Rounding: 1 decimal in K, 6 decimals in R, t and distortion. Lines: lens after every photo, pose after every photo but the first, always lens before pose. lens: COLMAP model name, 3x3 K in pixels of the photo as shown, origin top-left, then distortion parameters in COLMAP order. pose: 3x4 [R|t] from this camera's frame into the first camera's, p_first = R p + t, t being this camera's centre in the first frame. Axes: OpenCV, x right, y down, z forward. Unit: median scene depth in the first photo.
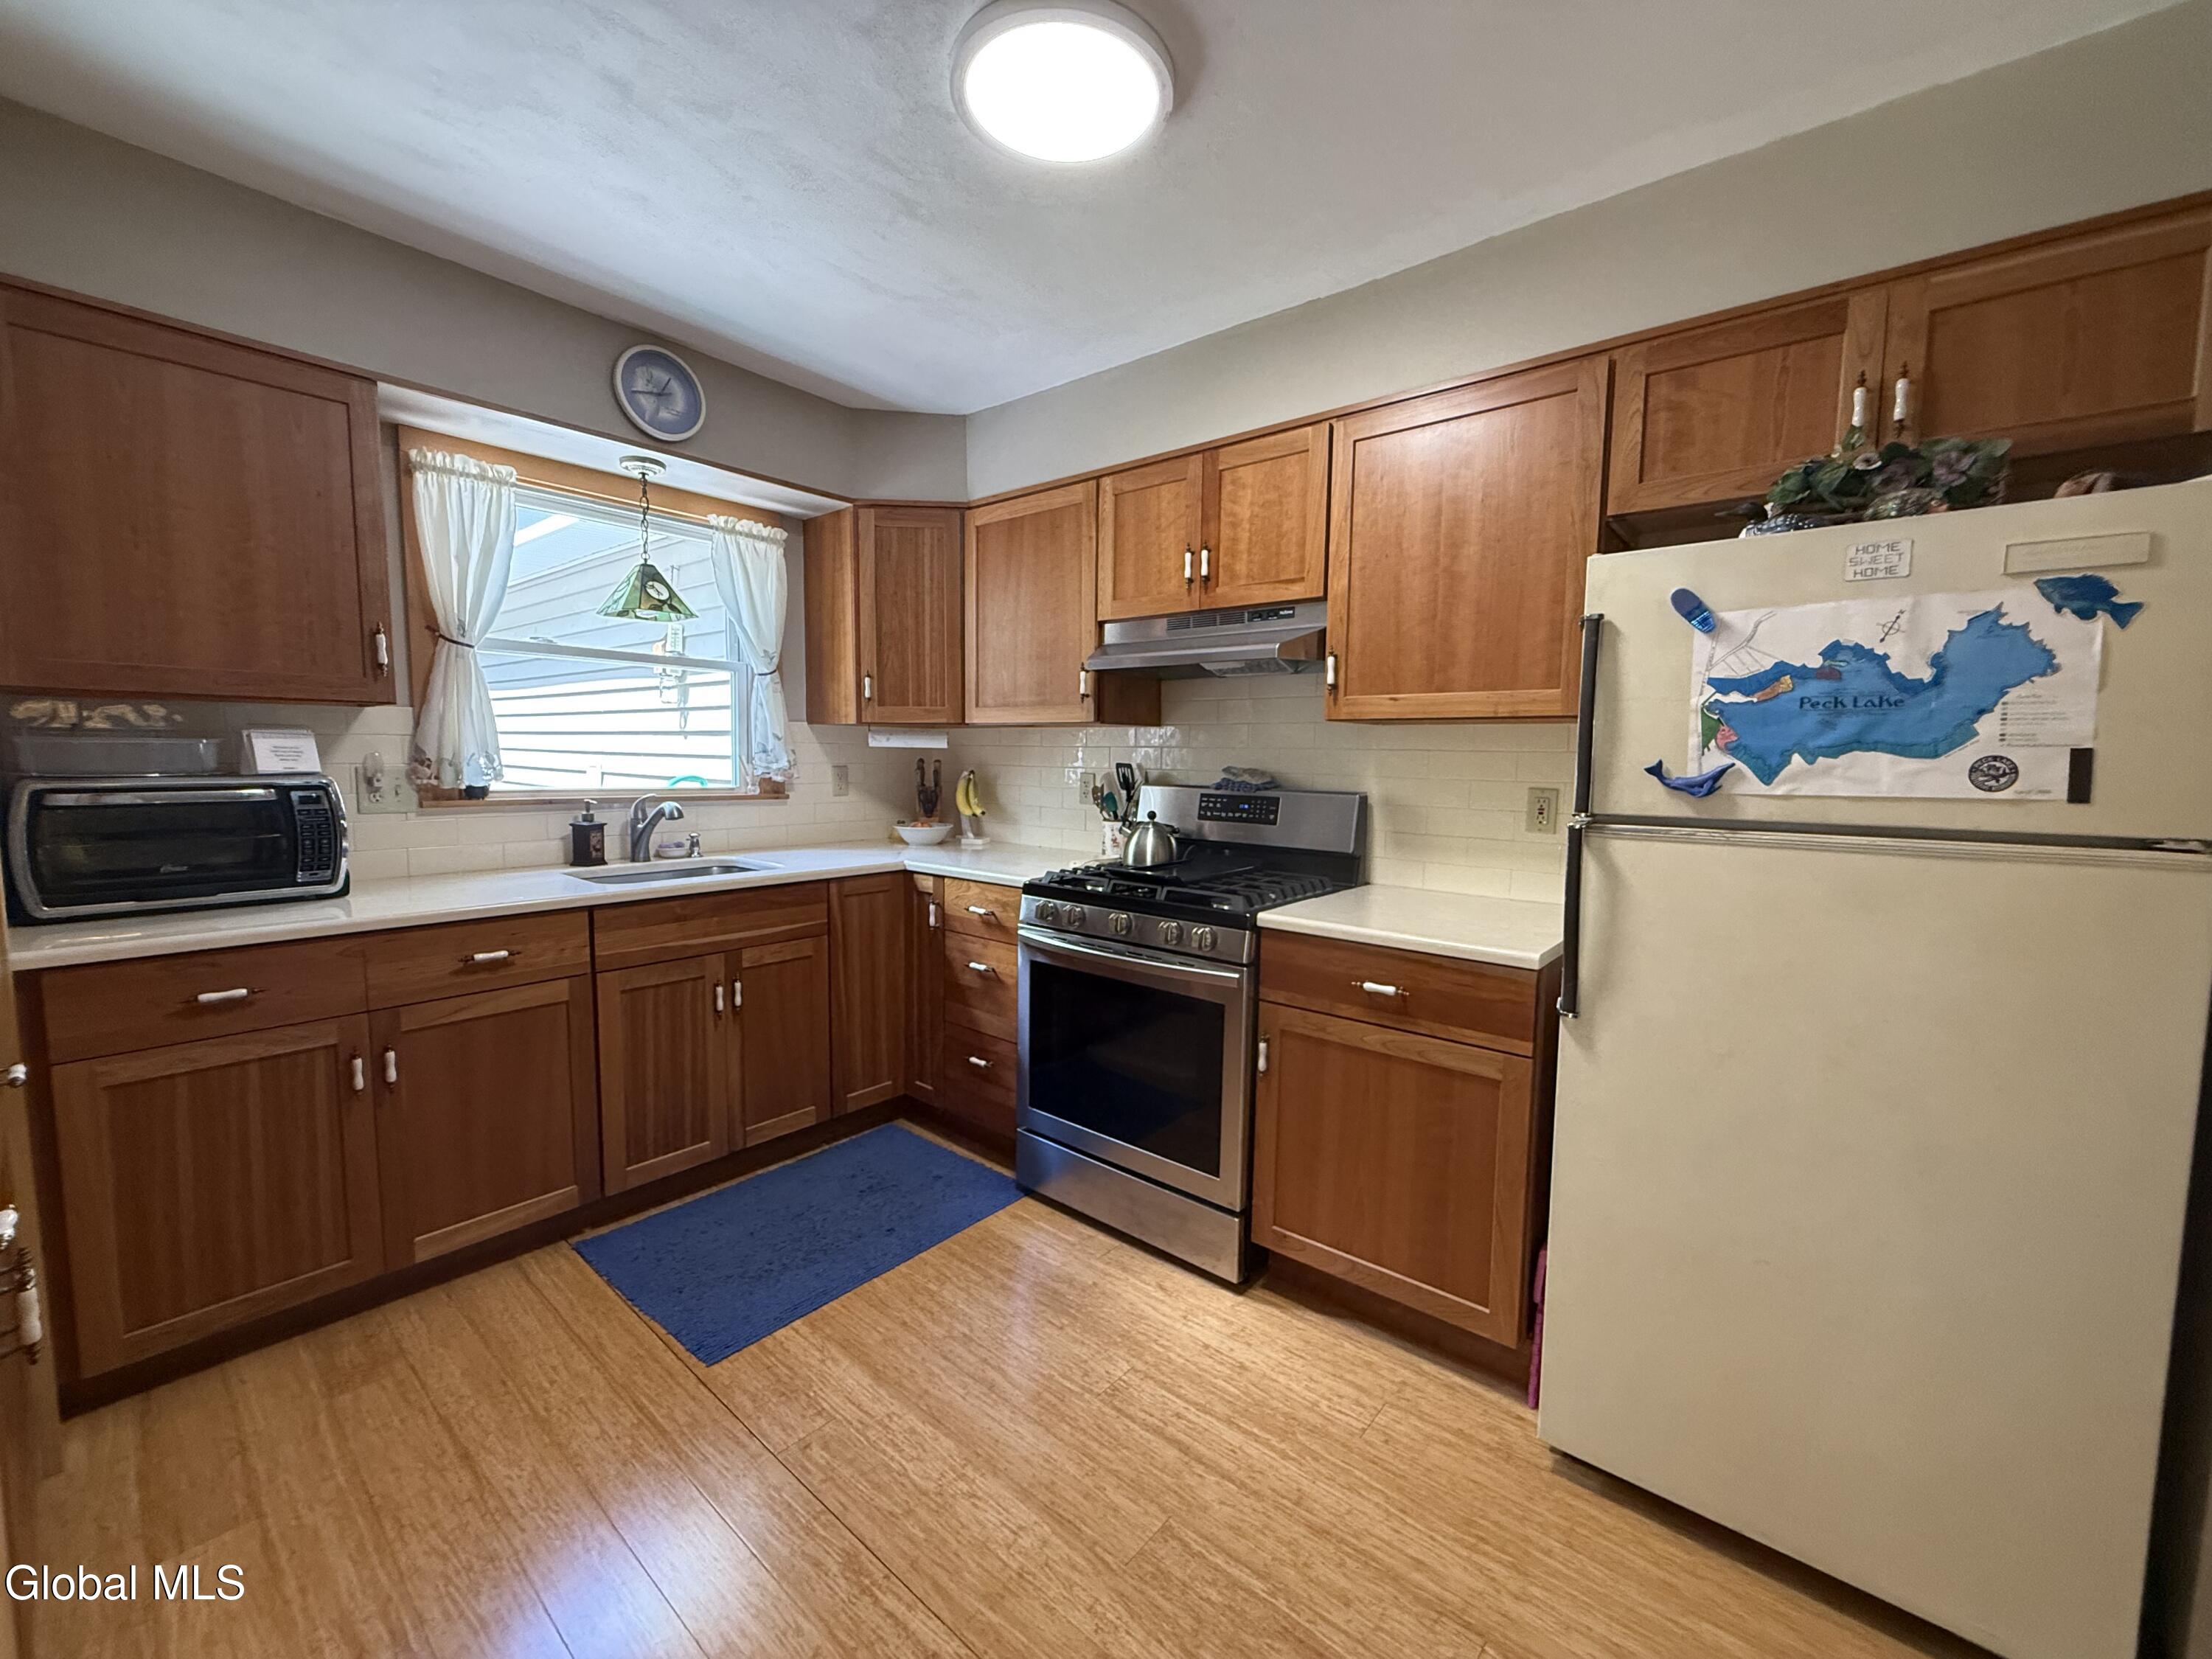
lens RADIAL K [[880.2, 0, 1104.5], [0, 880.2, 830.5], [0, 0, 1]] dist [0.000071, 0.000247]
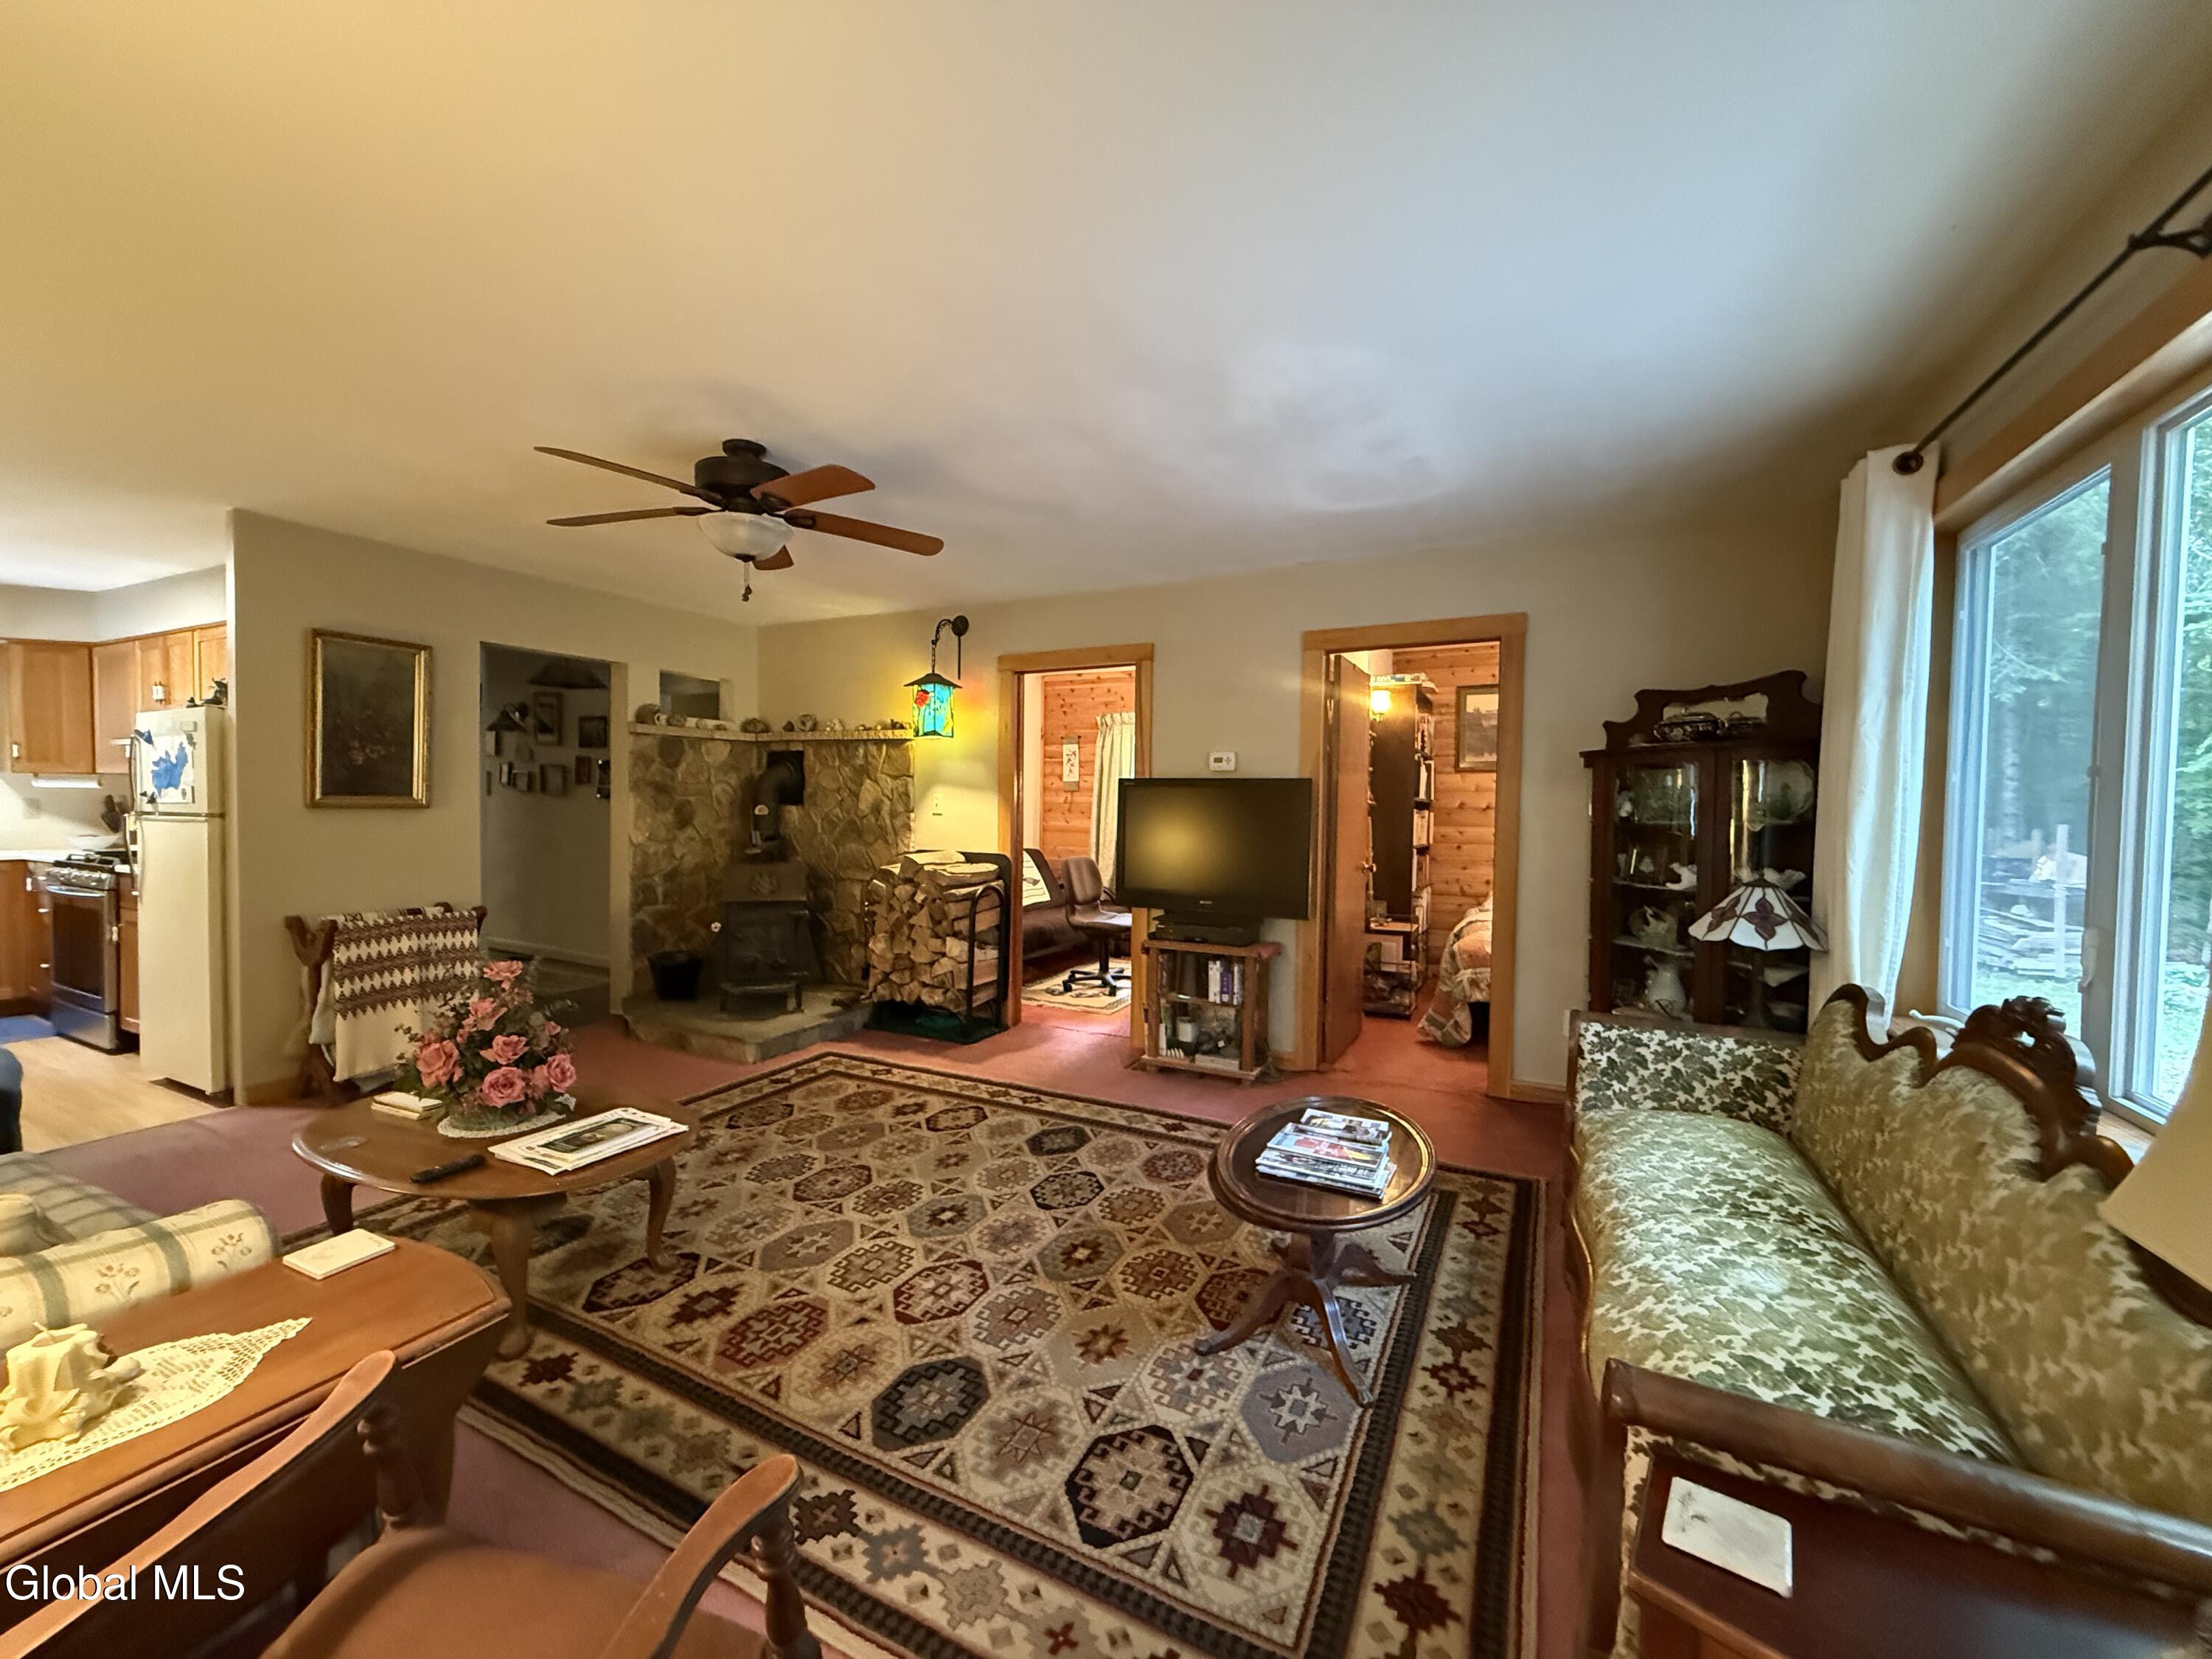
lens RADIAL K [[880.2, 0, 1104.5], [0, 880.2, 830.5], [0, 0, 1]] dist [0.000071, 0.000247]
pose [[0.972825, -0.007557, 0.231418, 1.643662], [0.020130, 0.998443, -0.052021, 0.139477], [-0.230665, 0.055266, 0.971463, -1.311947]]
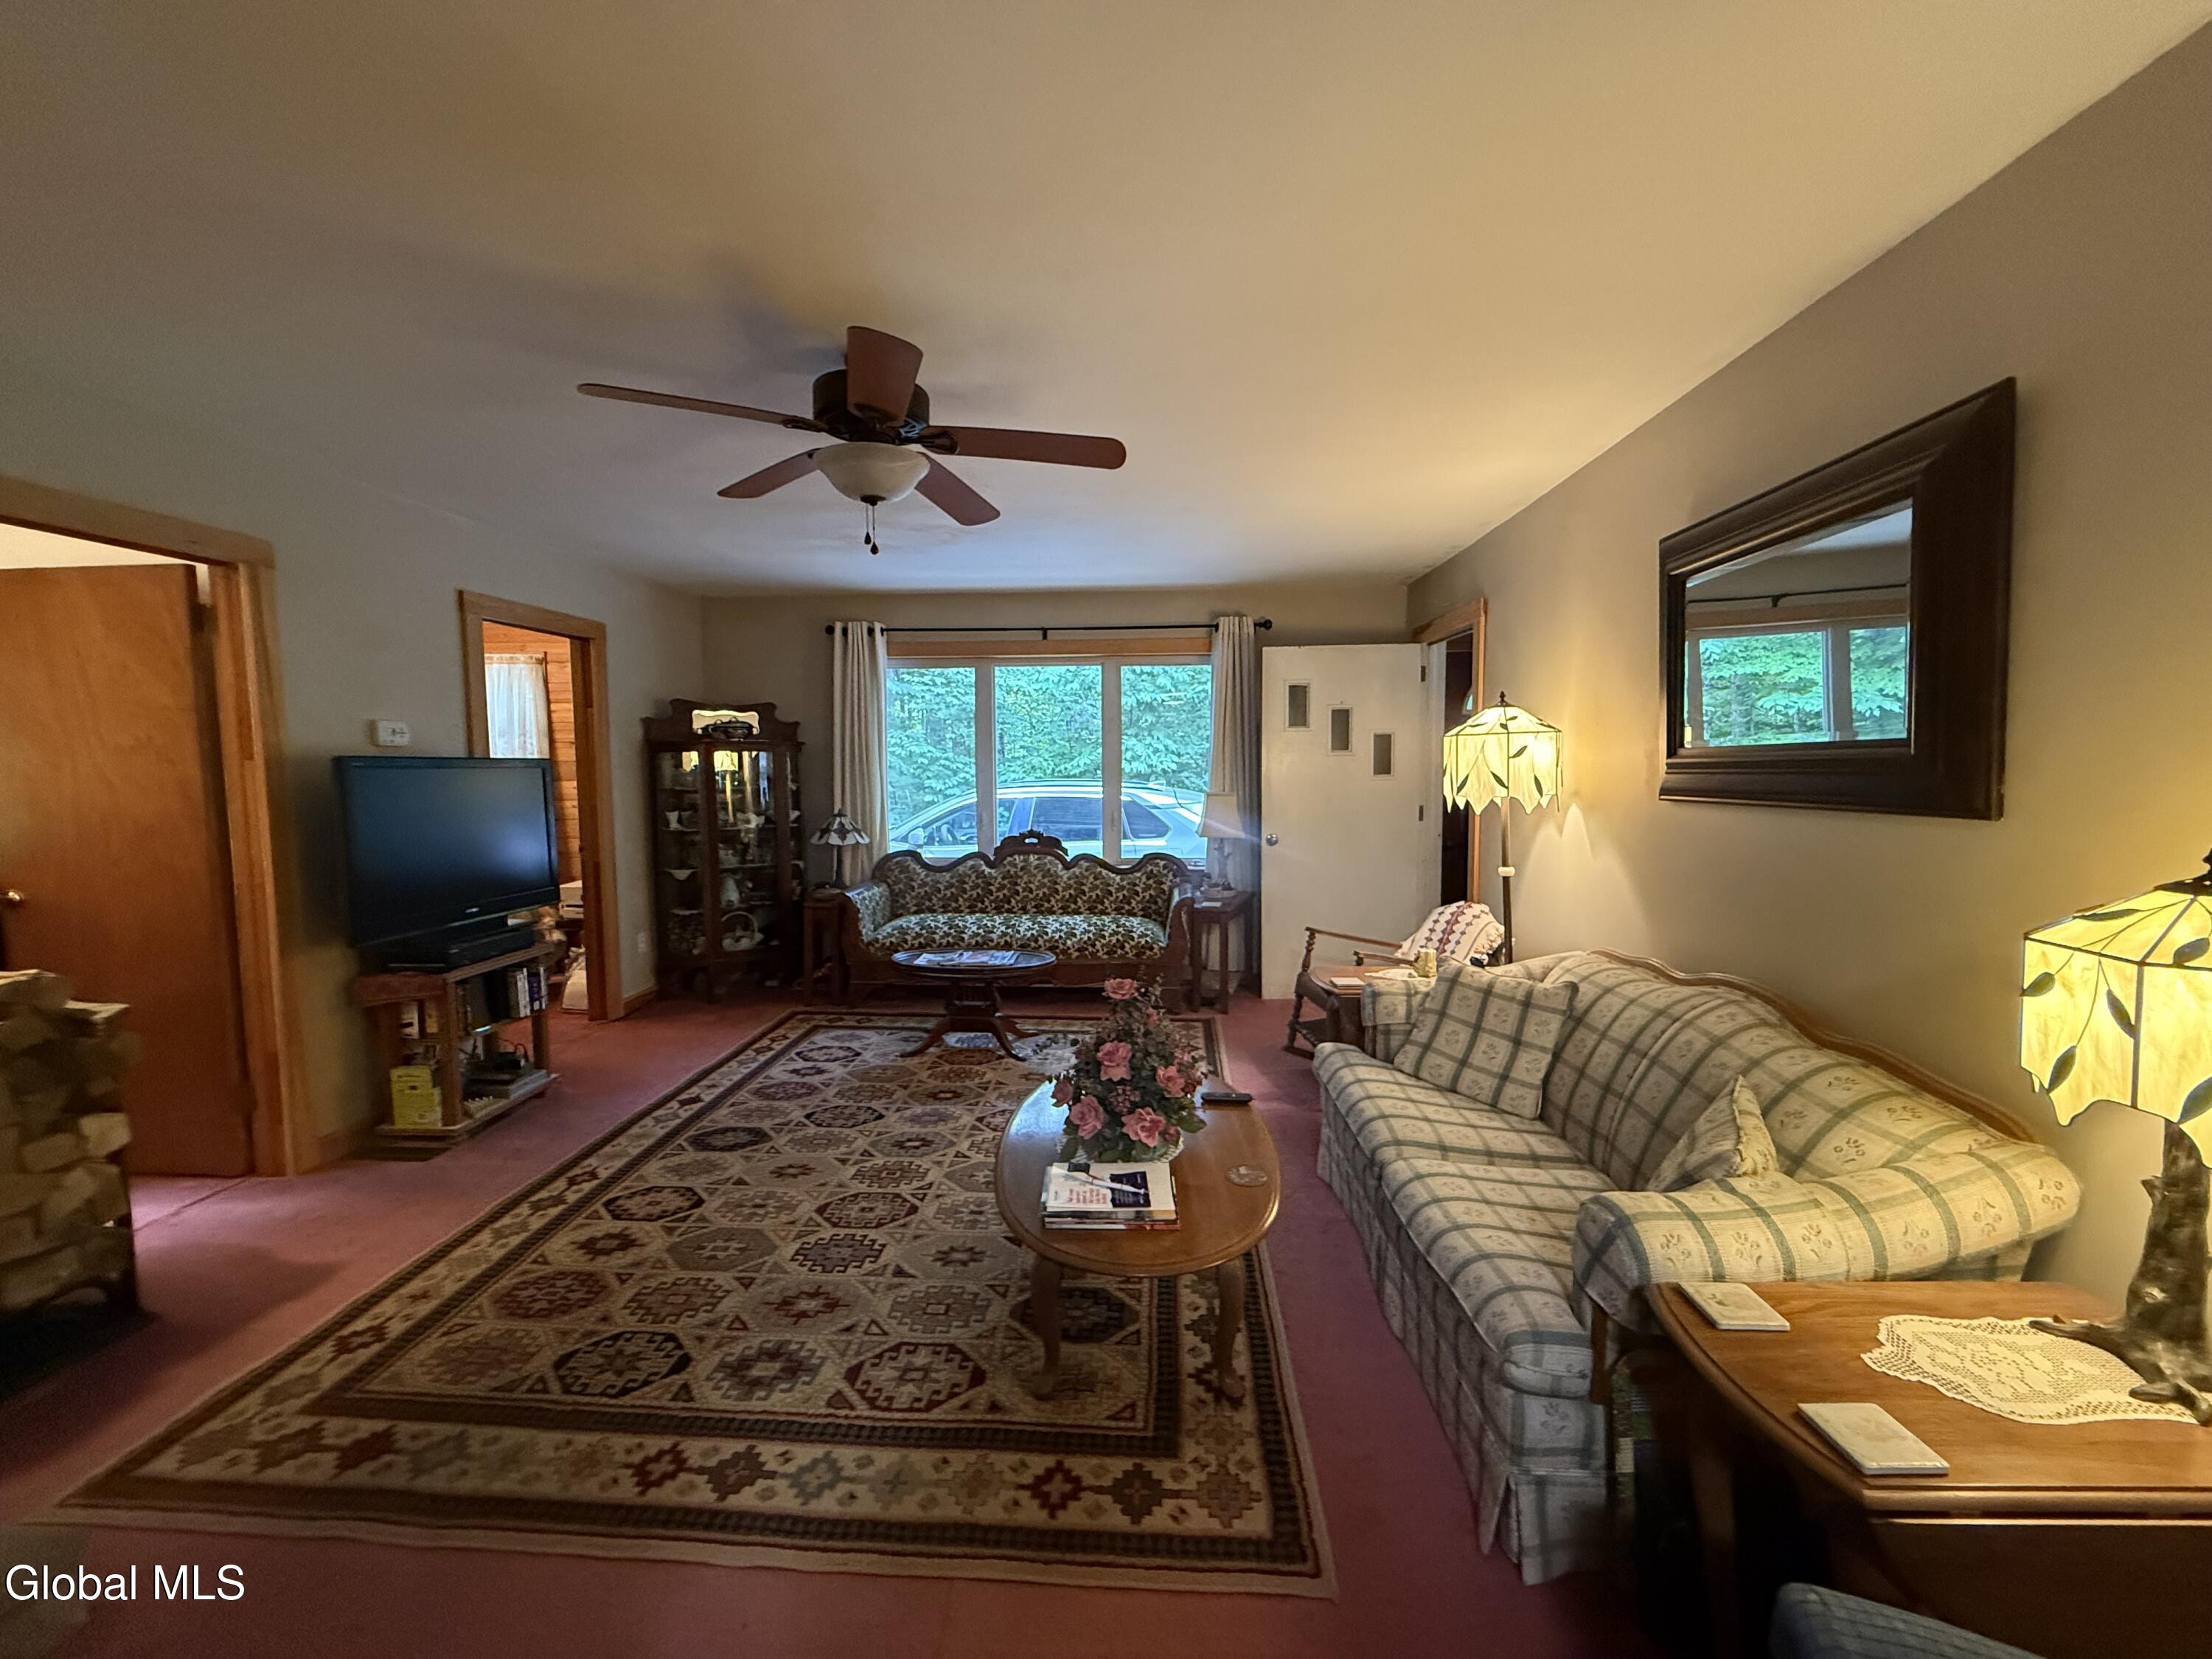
lens RADIAL K [[880.2, 0, 1104.5], [0, 880.2, 830.5], [0, 0, 1]] dist [0.000071, 0.000247]
pose [[-0.594163, -0.071916, 0.801123, 0.535222], [0.068496, 0.987853, 0.139479, -0.054861], [-0.801423, 0.137748, -0.582020, 0.295412]]
